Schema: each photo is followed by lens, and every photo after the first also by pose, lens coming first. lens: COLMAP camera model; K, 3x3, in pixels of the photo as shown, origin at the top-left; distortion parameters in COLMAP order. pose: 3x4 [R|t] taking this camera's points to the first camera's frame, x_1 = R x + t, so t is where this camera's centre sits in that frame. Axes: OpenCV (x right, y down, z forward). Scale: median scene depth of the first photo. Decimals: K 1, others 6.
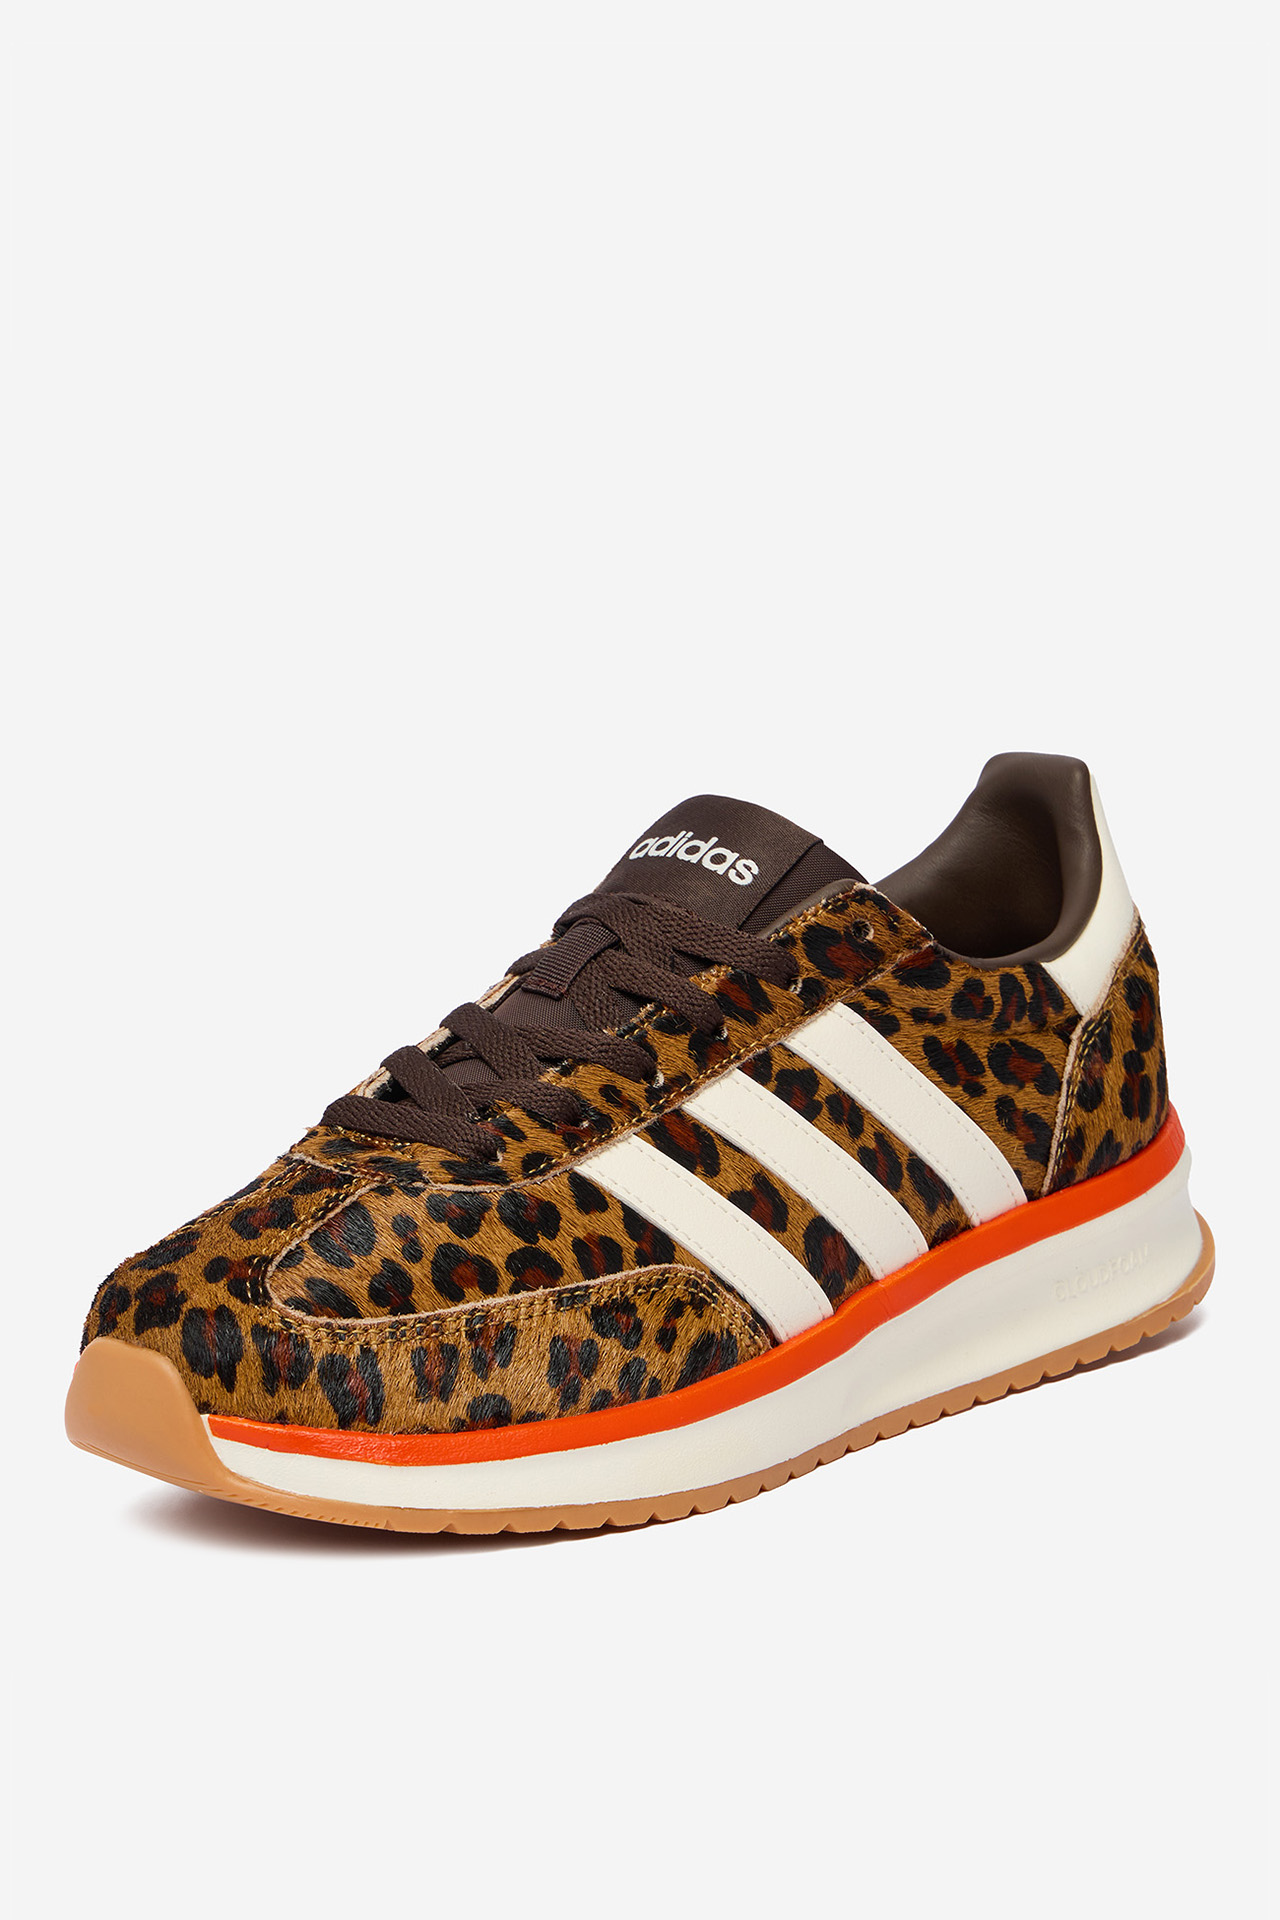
lens RADIAL K [[5636.5, 0, 640.0], [0, 5636.5, 960.0], [0, 0, 1]] dist [0.966742, 0.325260]
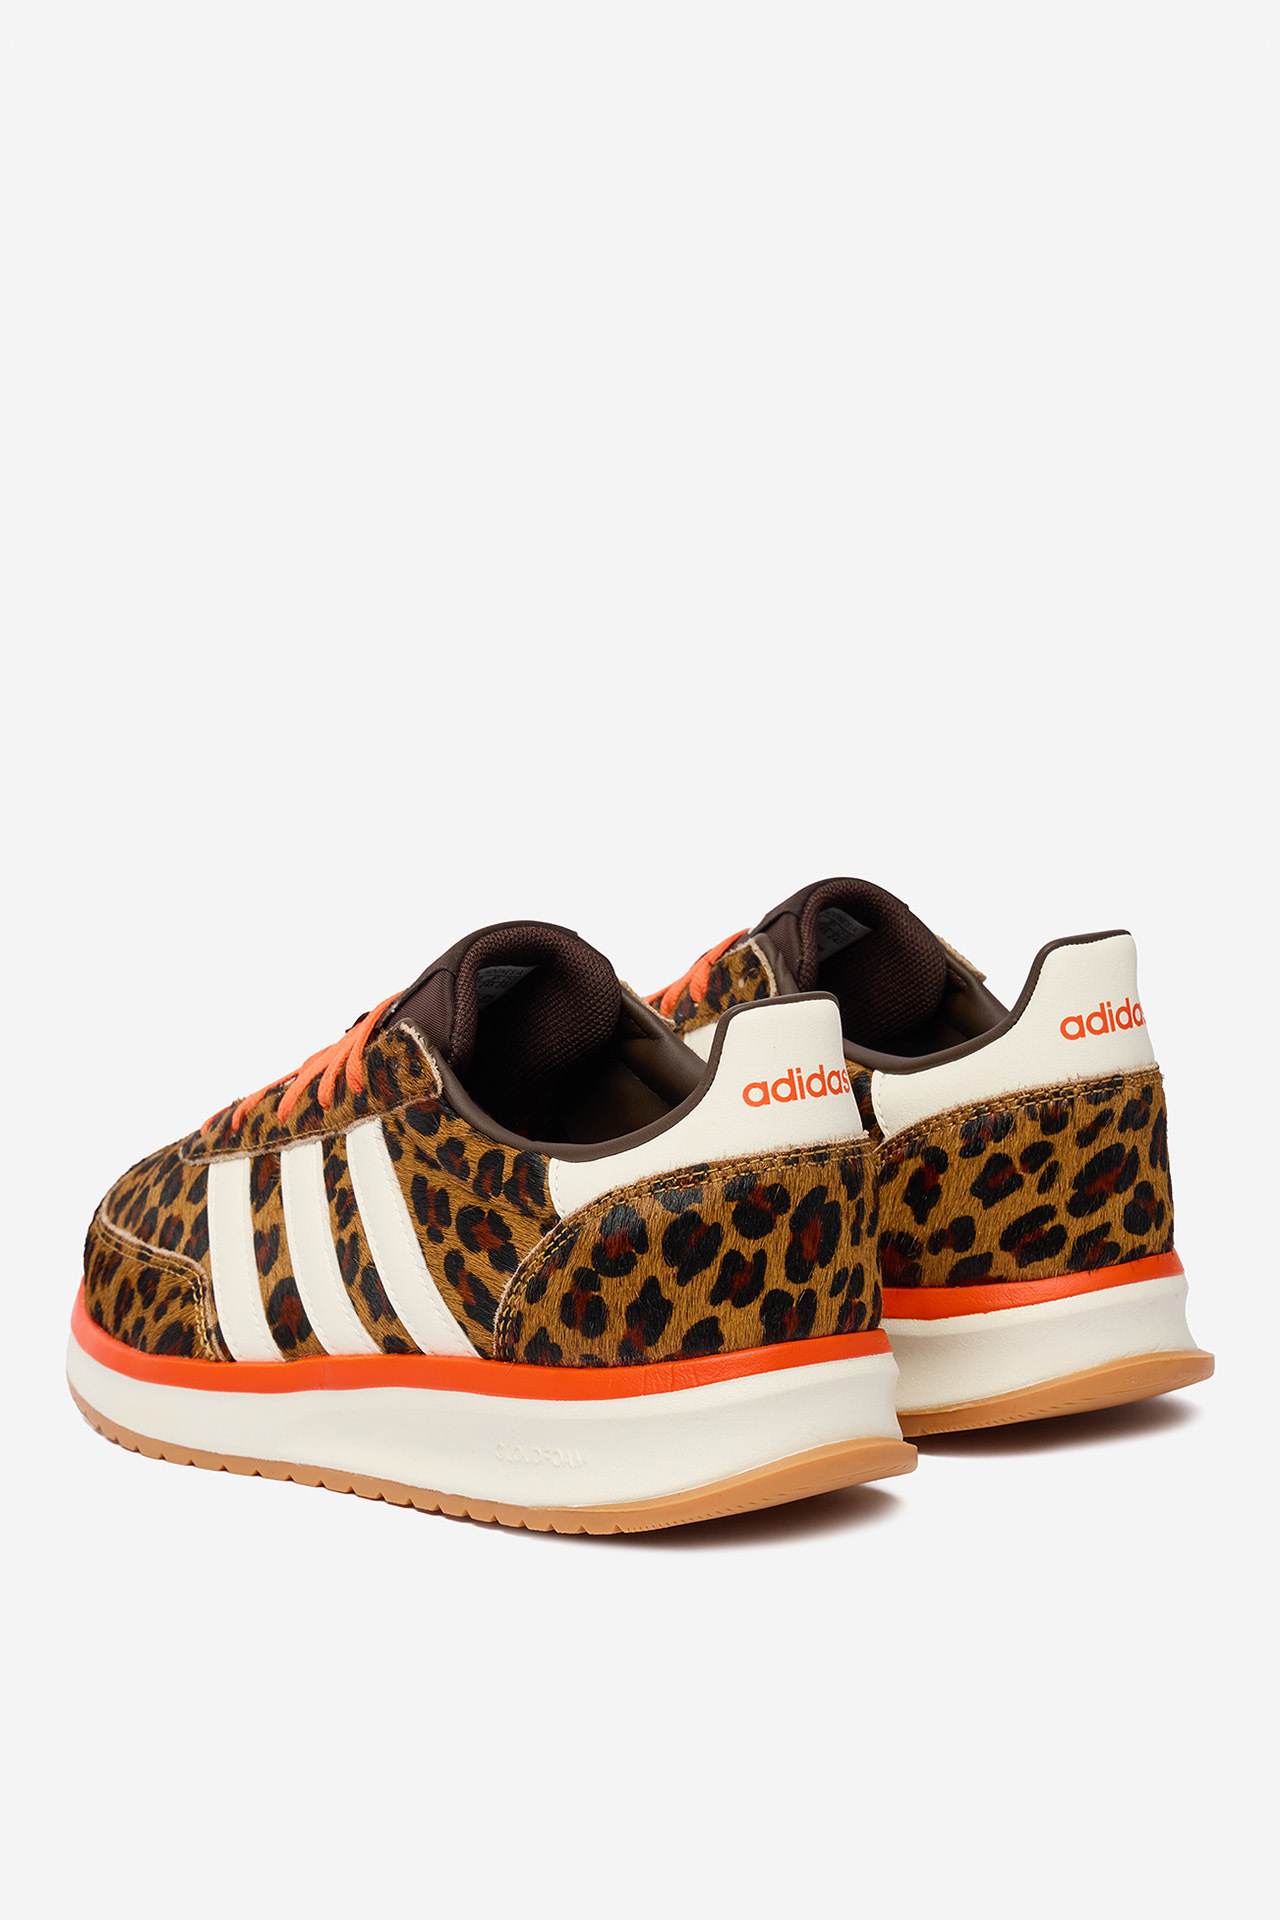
lens RADIAL K [[5636.5, 0, 640.0], [0, 5636.5, 960.0], [0, 0, 1]] dist [0.966742, 0.325260]
pose [[-0.129927, 0.200010, -0.971141, 1.141993], [-0.113928, 0.969945, 0.215006, -0.277923], [0.984957, 0.138575, -0.103235, 1.162964]]
